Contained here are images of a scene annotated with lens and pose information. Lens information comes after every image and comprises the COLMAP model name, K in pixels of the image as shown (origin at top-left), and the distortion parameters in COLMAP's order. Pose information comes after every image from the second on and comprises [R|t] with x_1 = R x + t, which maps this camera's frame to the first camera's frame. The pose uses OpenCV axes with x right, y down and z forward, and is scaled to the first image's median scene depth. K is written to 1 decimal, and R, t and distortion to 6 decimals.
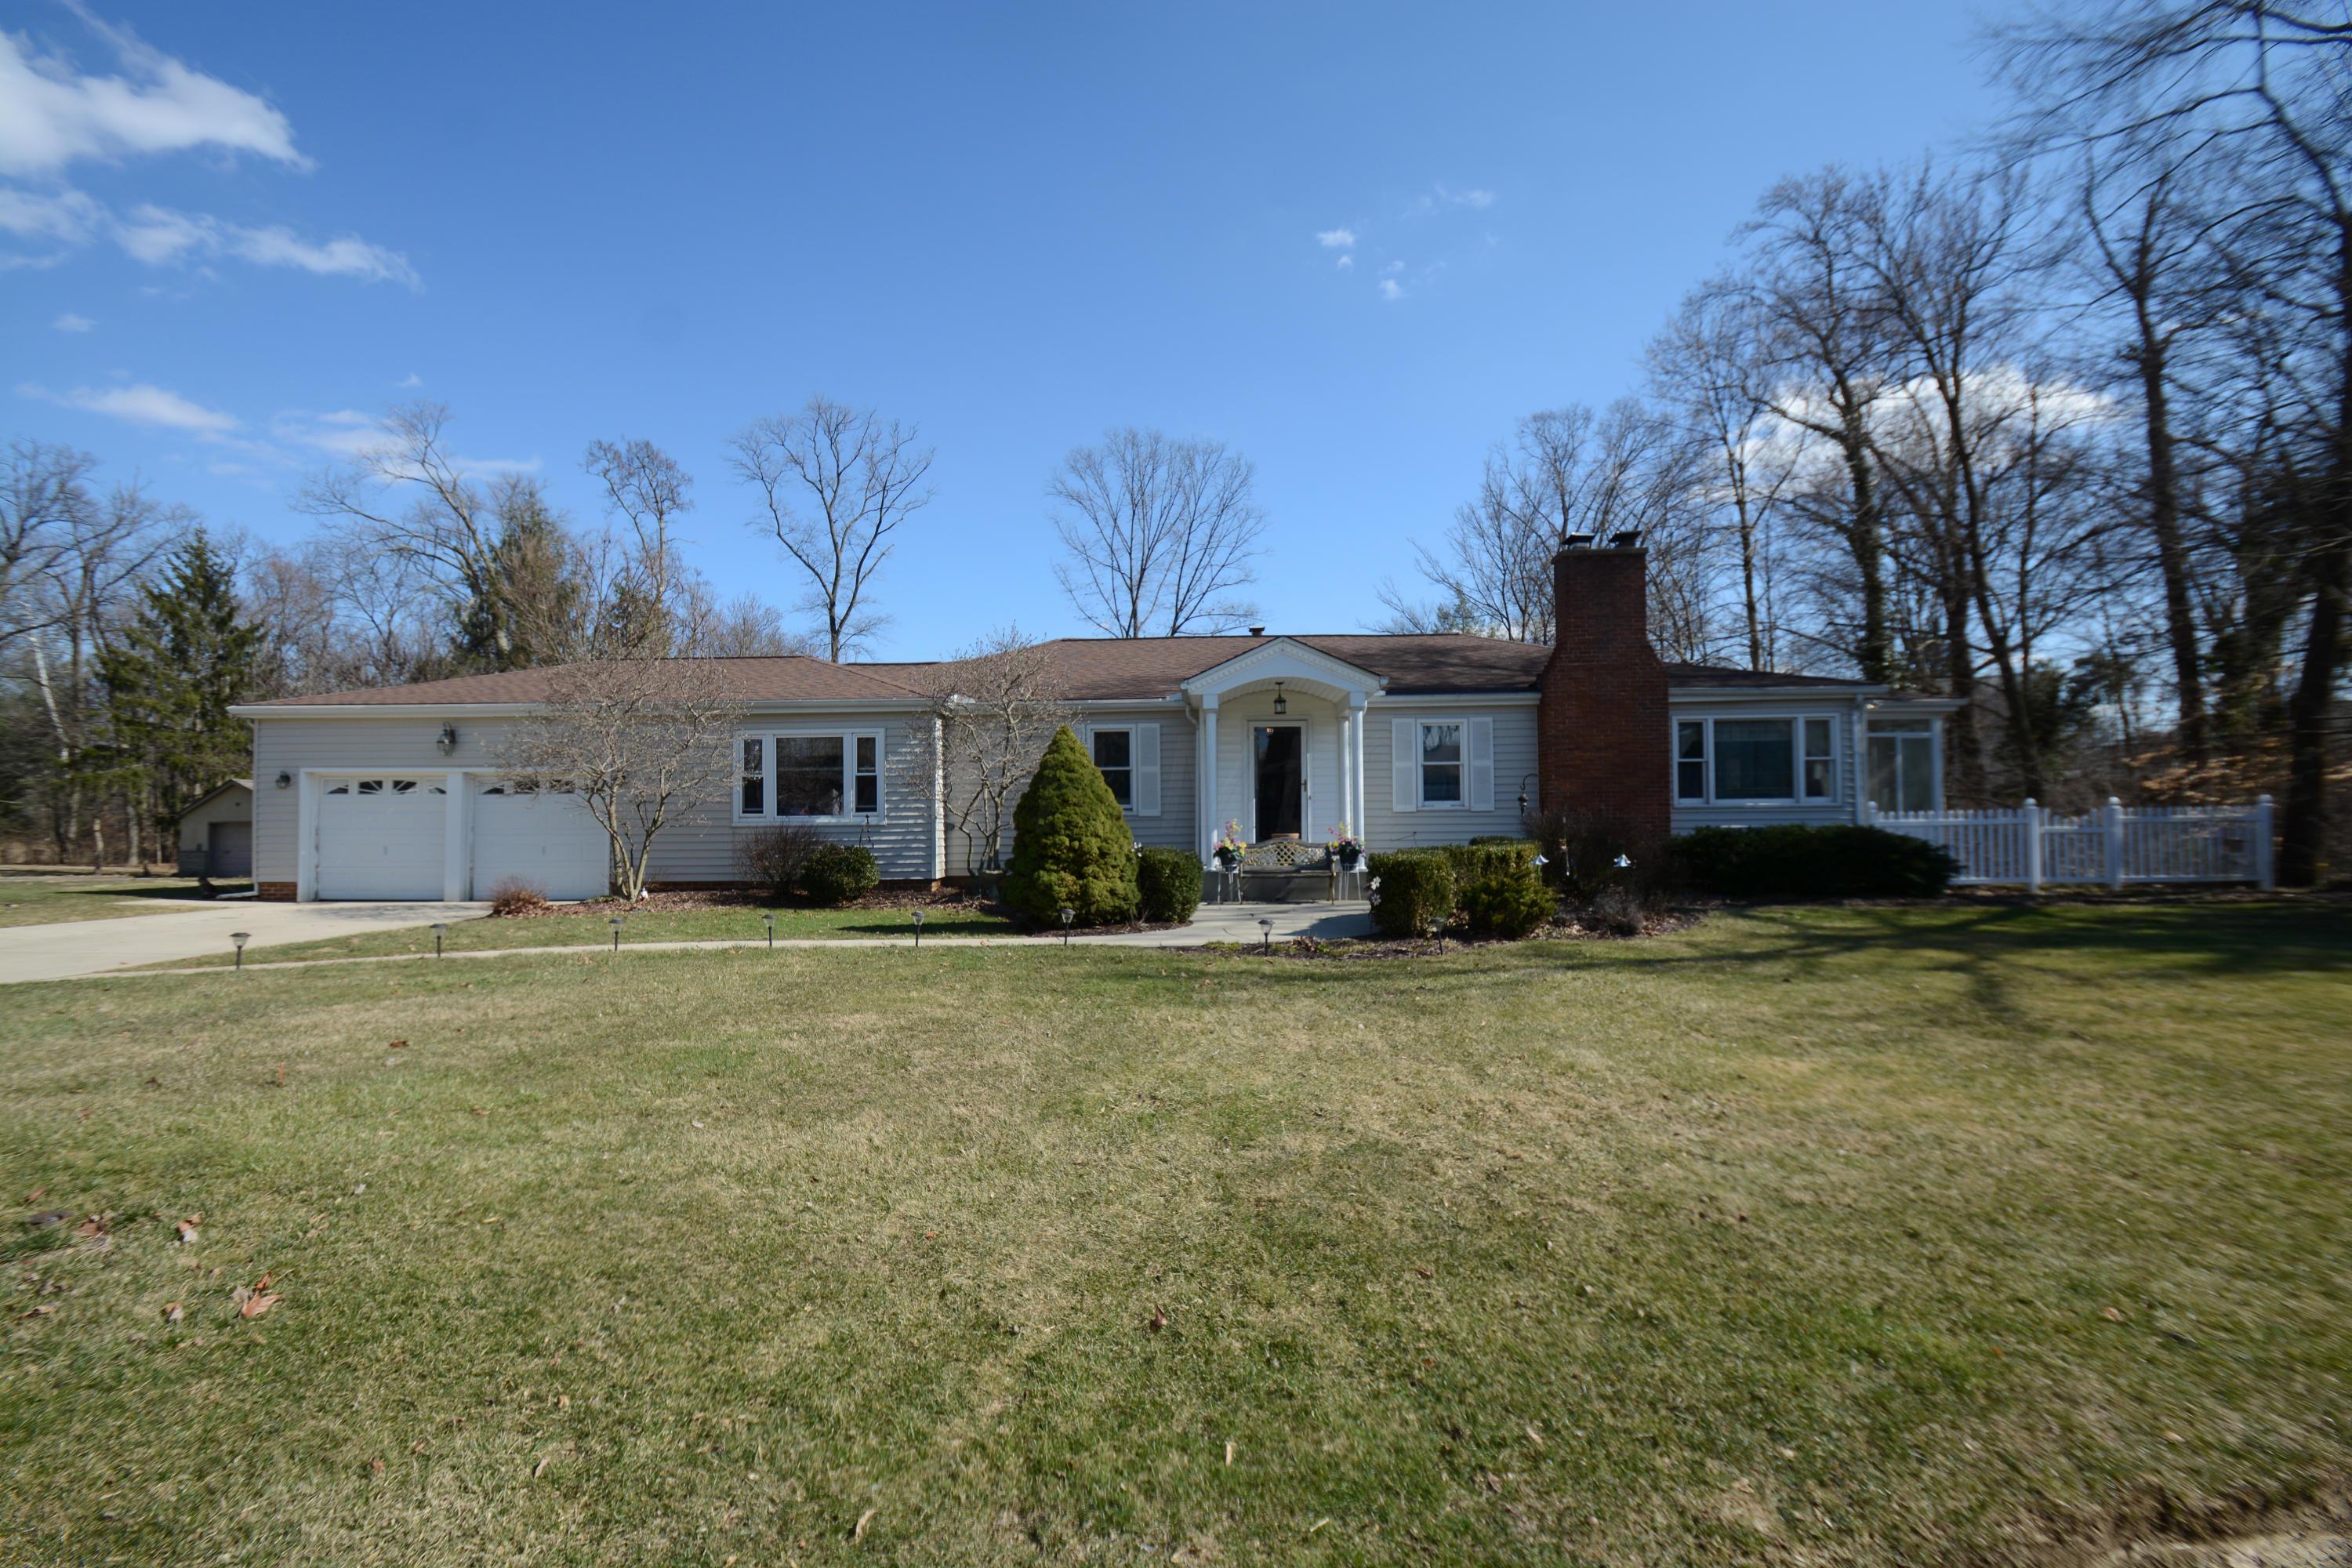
lens RADIAL K [[1017.6, 0, 1157.4], [0, 1017.6, 789.7], [0, 0, 1]] dist [-0.000731, -0.004471]
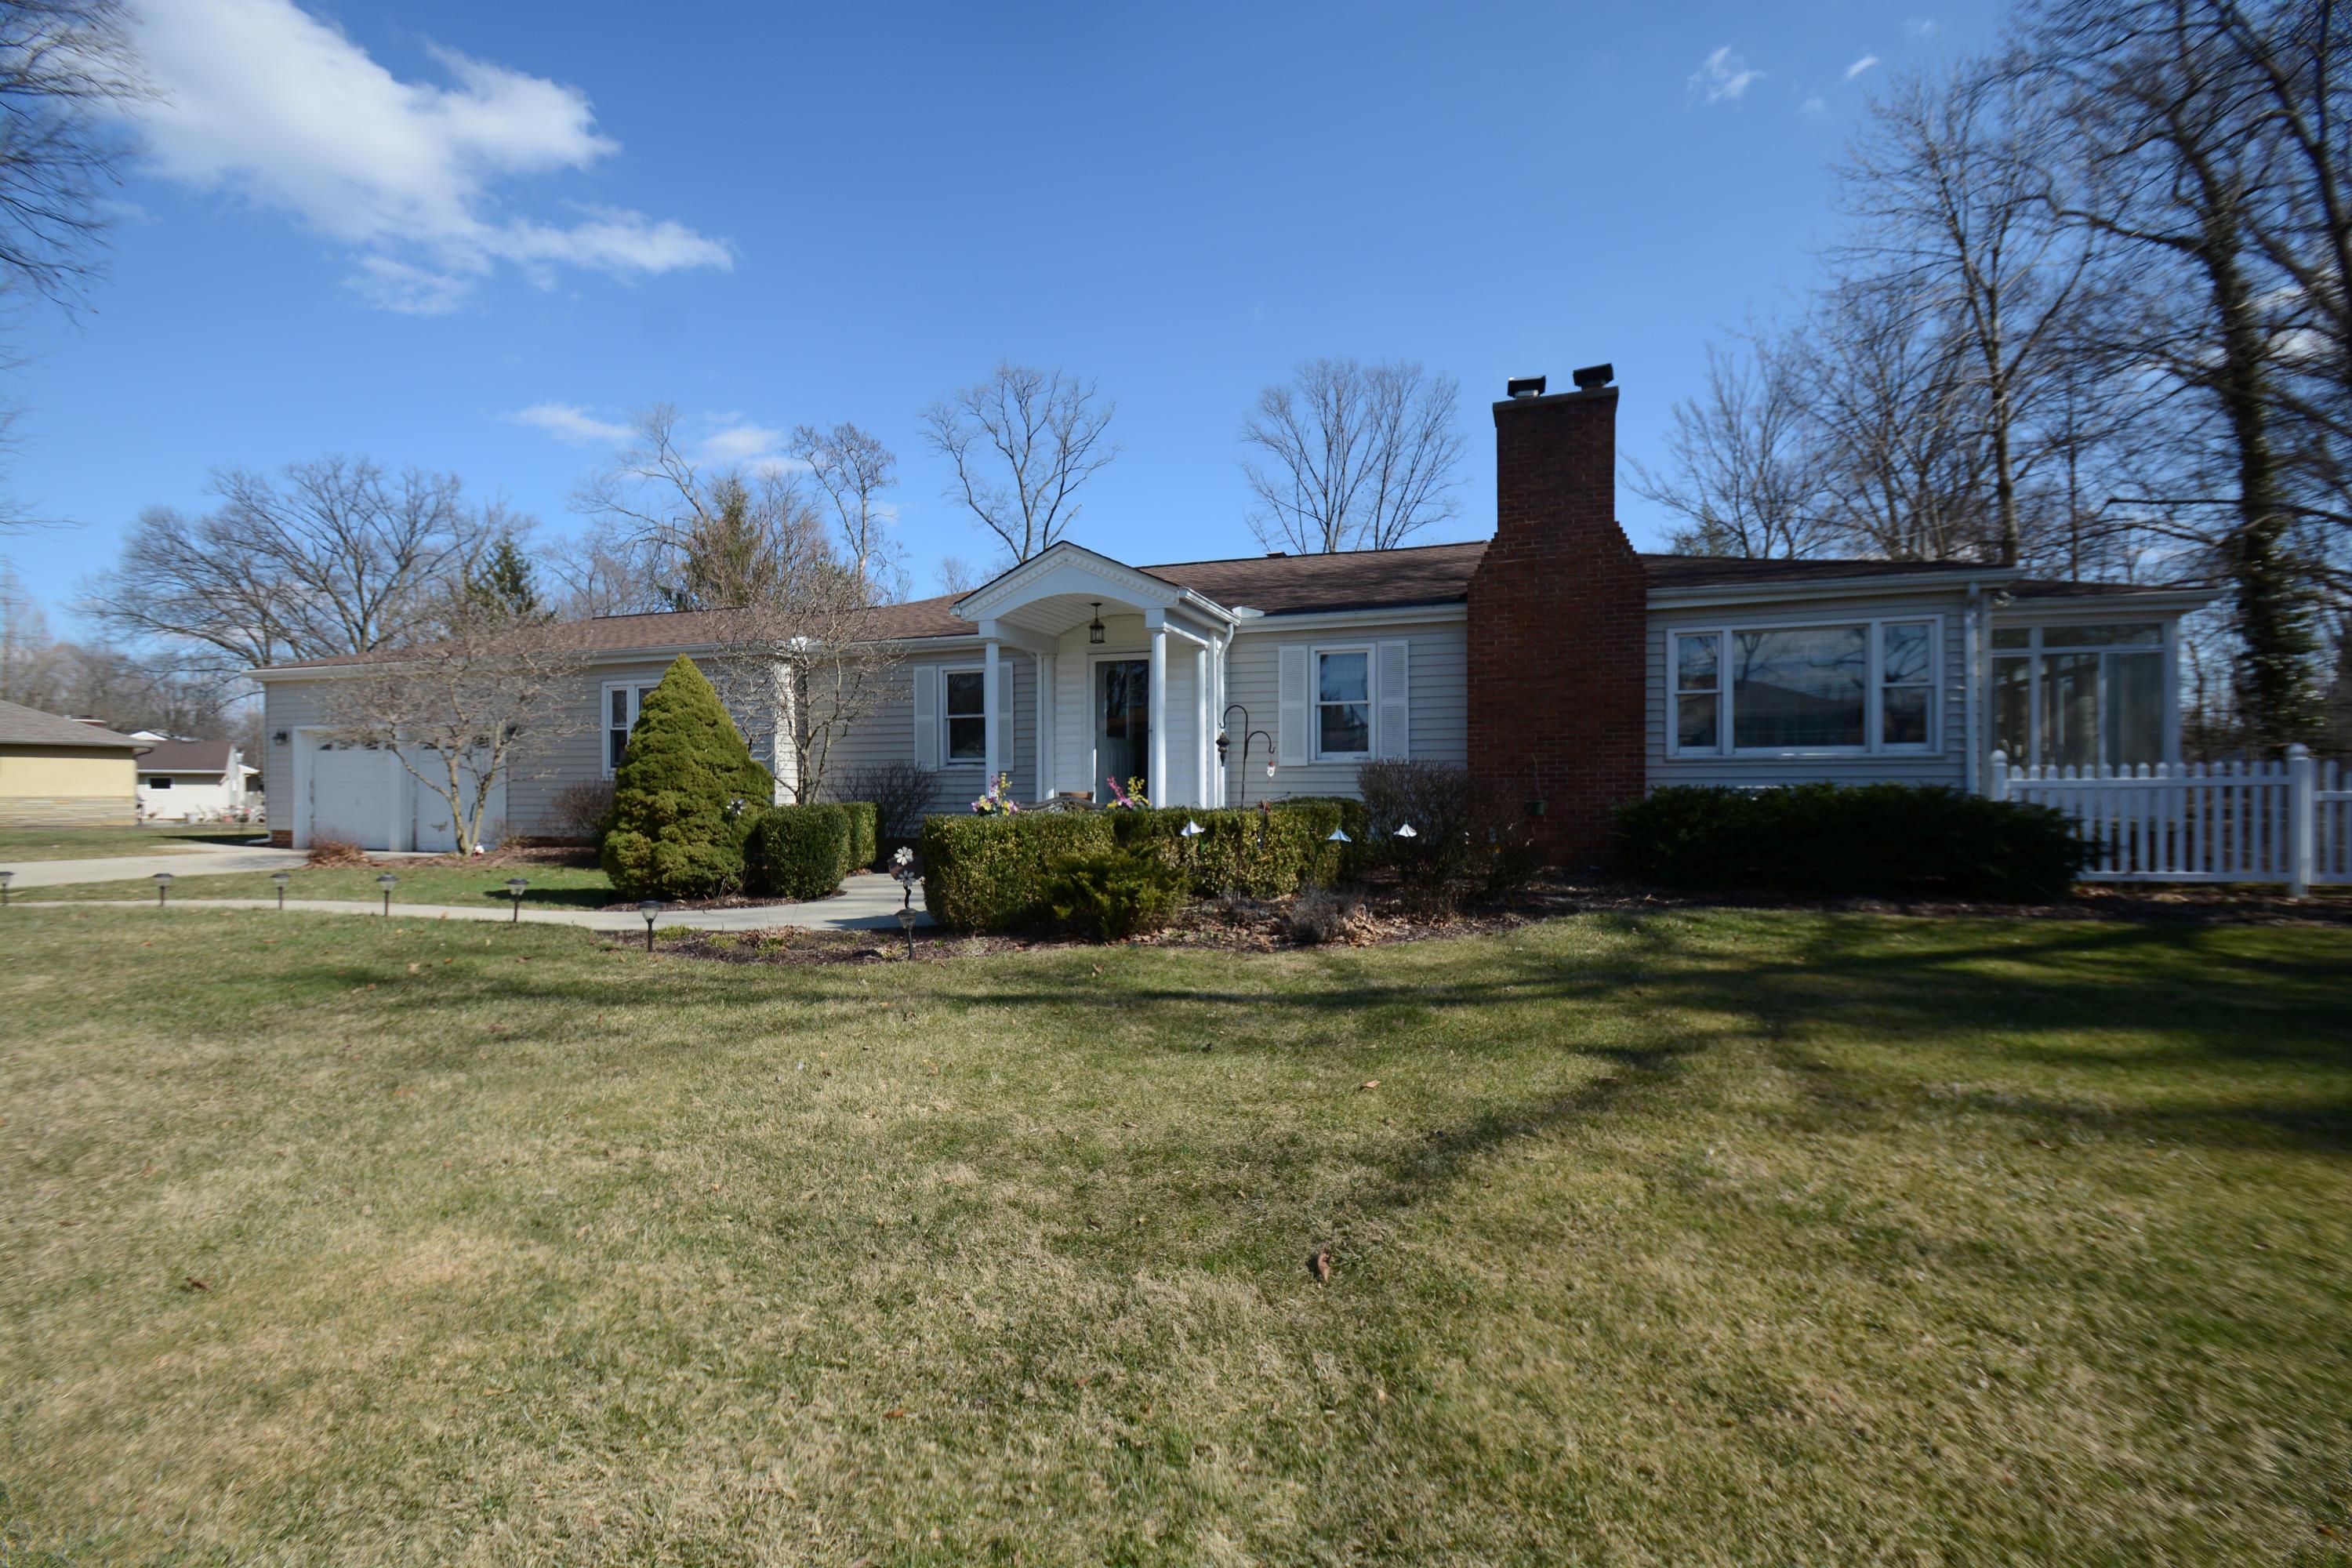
lens RADIAL K [[1017.6, 0, 1157.4], [0, 1017.6, 789.7], [0, 0, 1]] dist [-0.000731, -0.004471]
pose [[0.958442, 0.006571, -0.285210, 0.363626], [0.003467, 0.999393, 0.034676, 0.012460], [0.285265, -0.034224, 0.957837, 0.218259]]
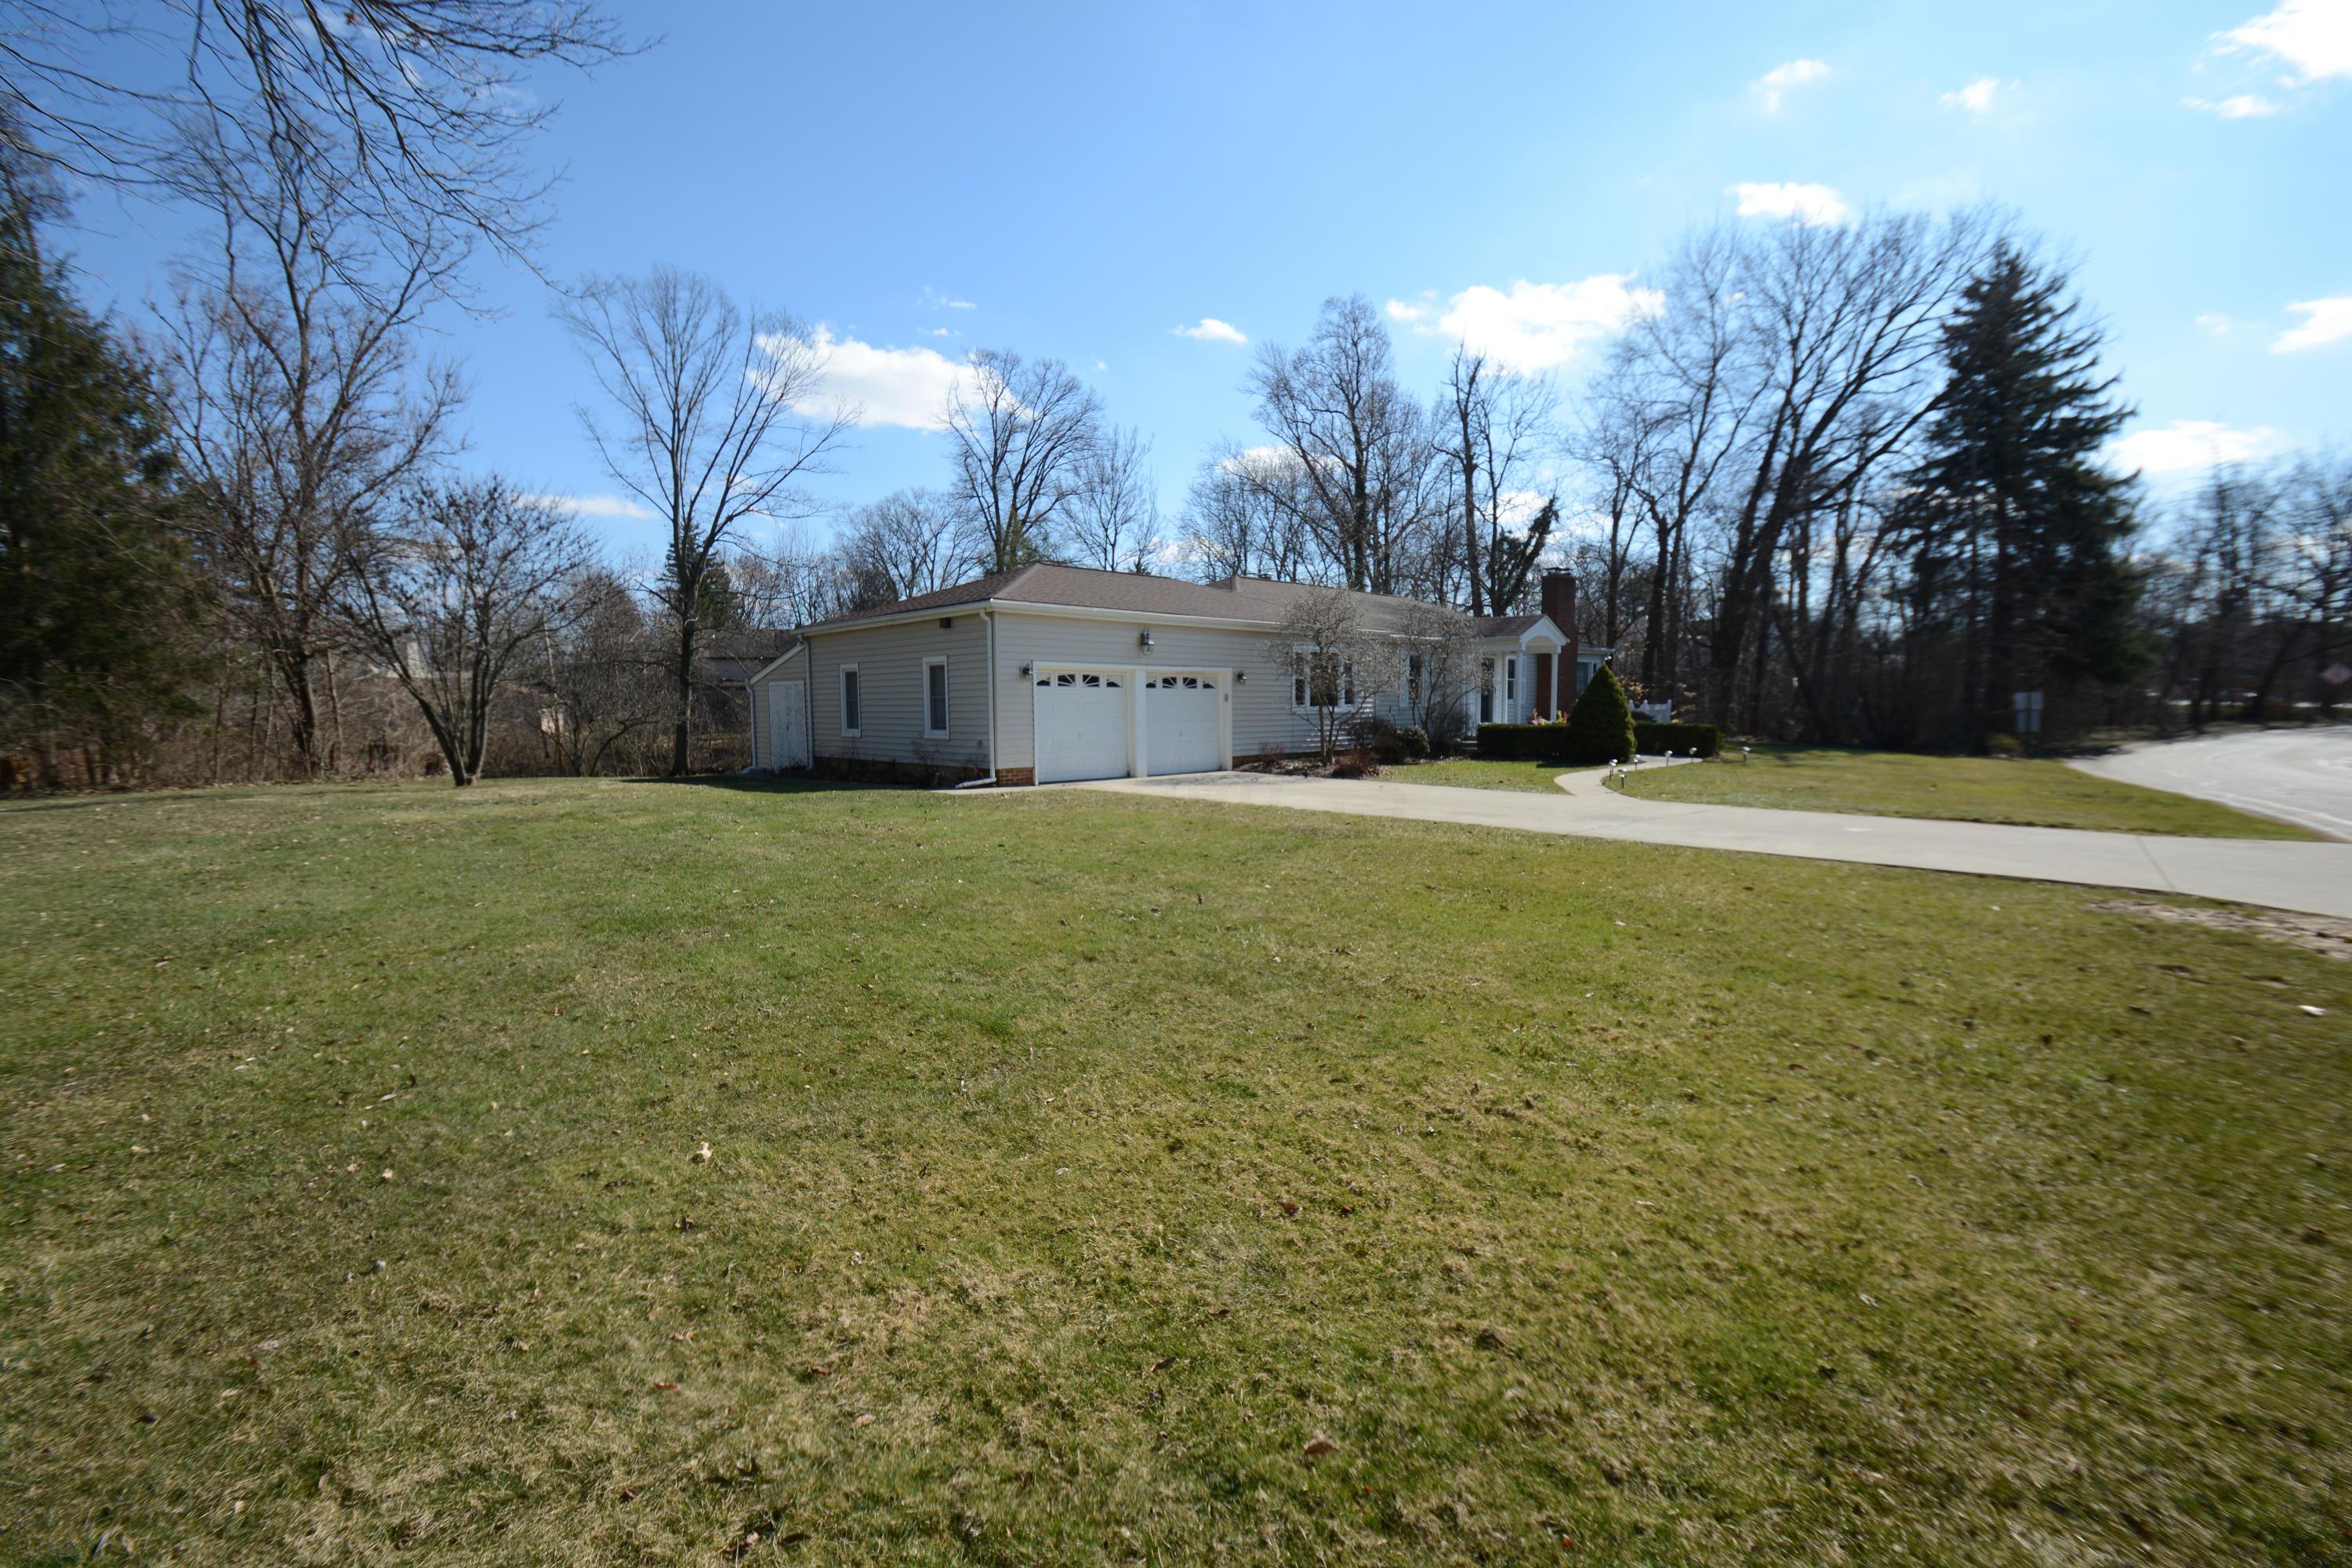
lens RADIAL K [[1017.6, 0, 1157.4], [0, 1017.6, 789.7], [0, 0, 1]] dist [-0.000731, -0.004471]
pose [[0.674967, -0.054950, 0.735799, -1.562634], [-0.016265, 0.995873, 0.089293, 0.016034], [-0.737668, -0.072237, 0.671288, 0.171118]]
